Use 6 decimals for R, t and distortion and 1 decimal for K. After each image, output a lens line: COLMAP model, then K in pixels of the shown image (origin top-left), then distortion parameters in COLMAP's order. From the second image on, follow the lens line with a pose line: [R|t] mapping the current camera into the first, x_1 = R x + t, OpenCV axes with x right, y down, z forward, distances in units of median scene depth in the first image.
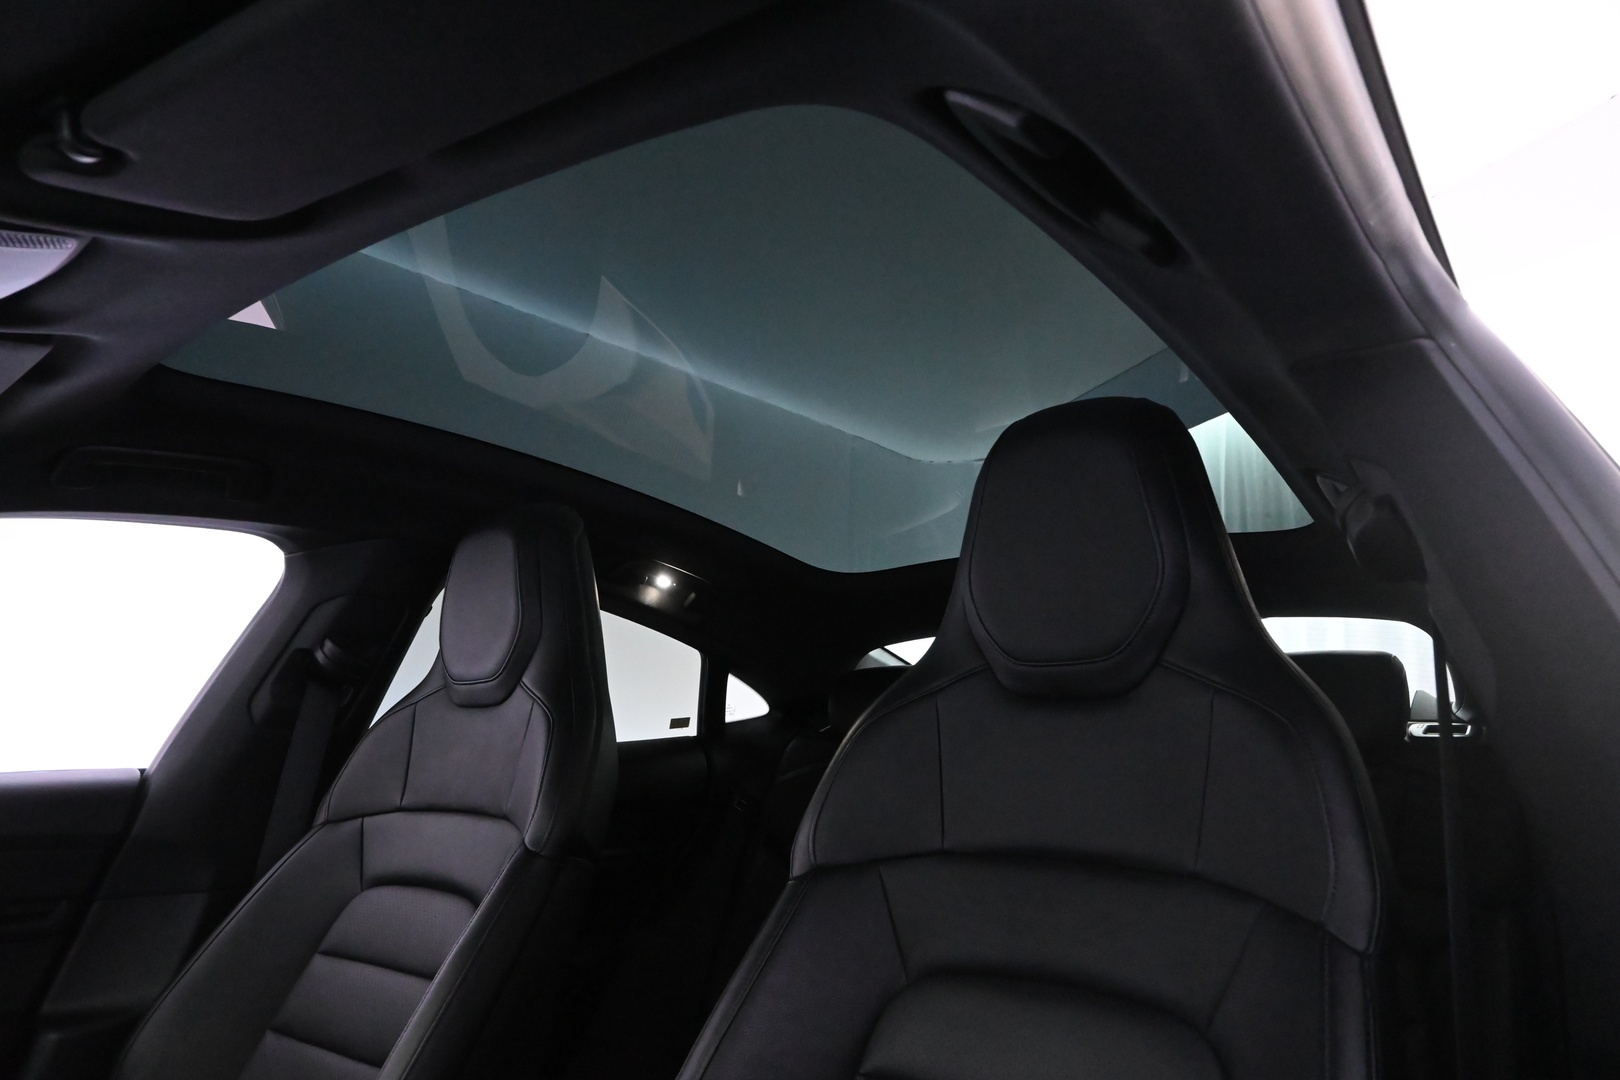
lens RADIAL K [[1105.9, 0, 810.0], [0, 1105.9, 540.0], [0, 0, 1]] dist [-0.000468, -0.000916]
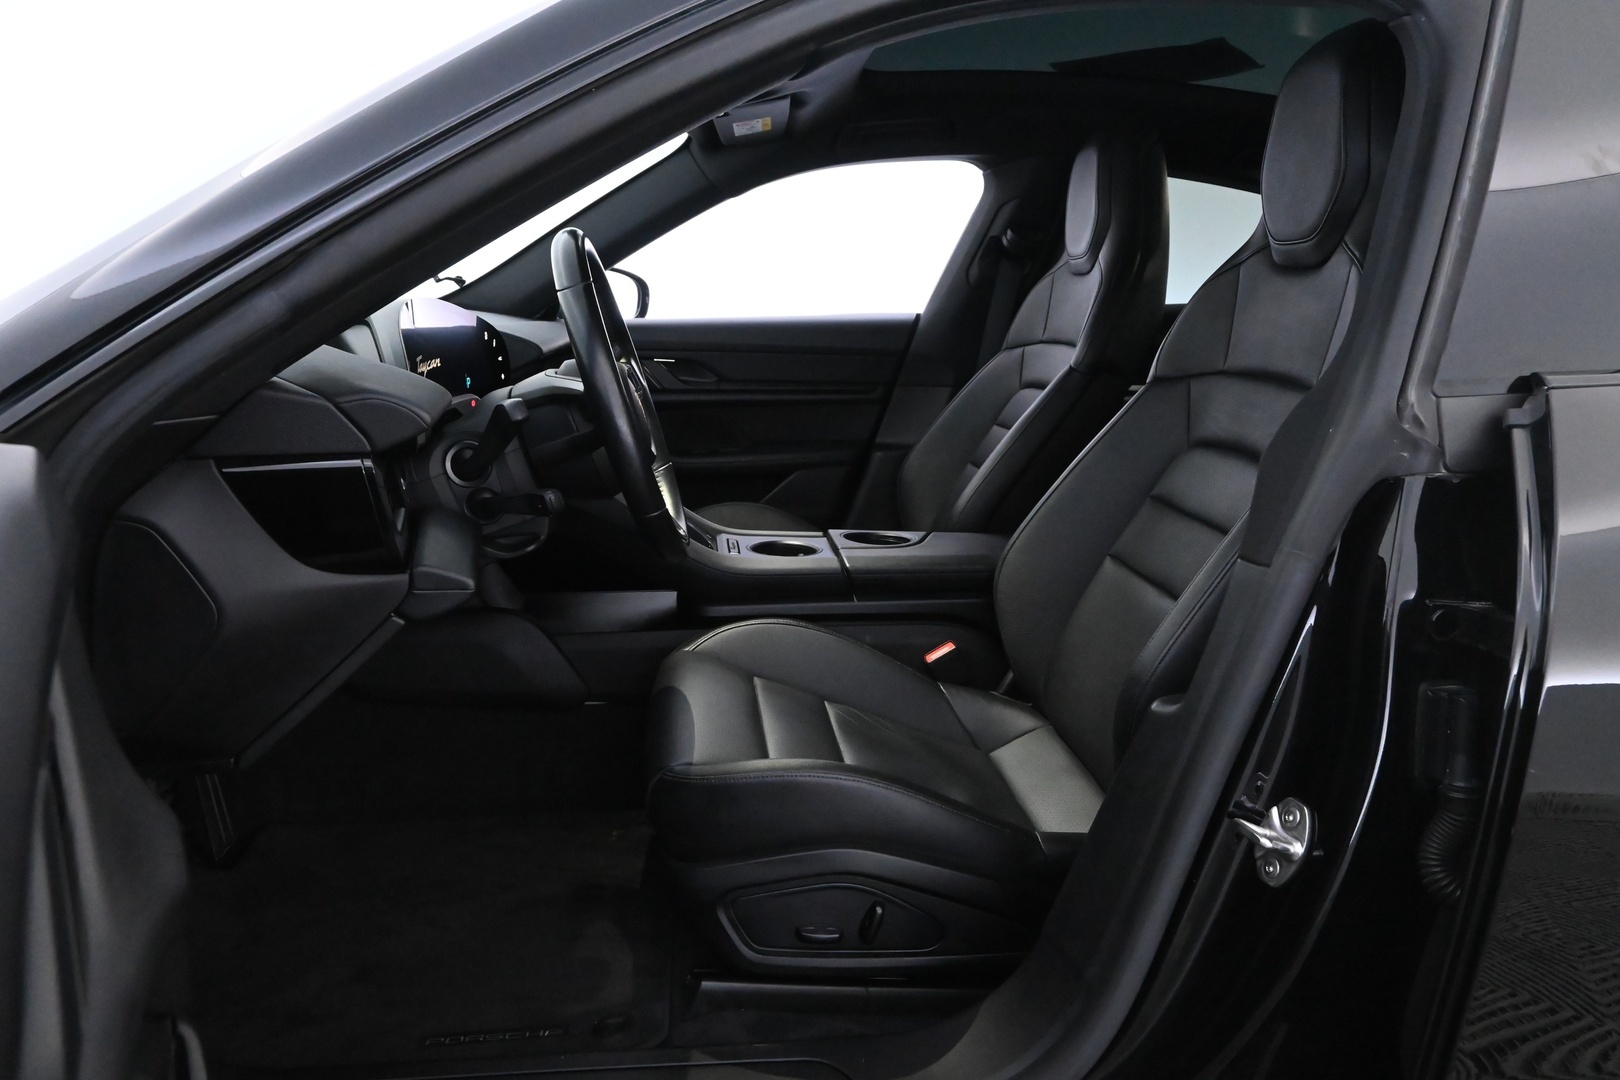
lens RADIAL K [[1105.9, 0, 810.0], [0, 1105.9, 540.0], [0, 0, 1]] dist [-0.000468, -0.000916]
pose [[0.699686, 0.162232, -0.695787, 0.515880], [0.118295, 0.934129, 0.336763, -0.056706], [0.704589, -0.317937, 0.634406, -0.296147]]
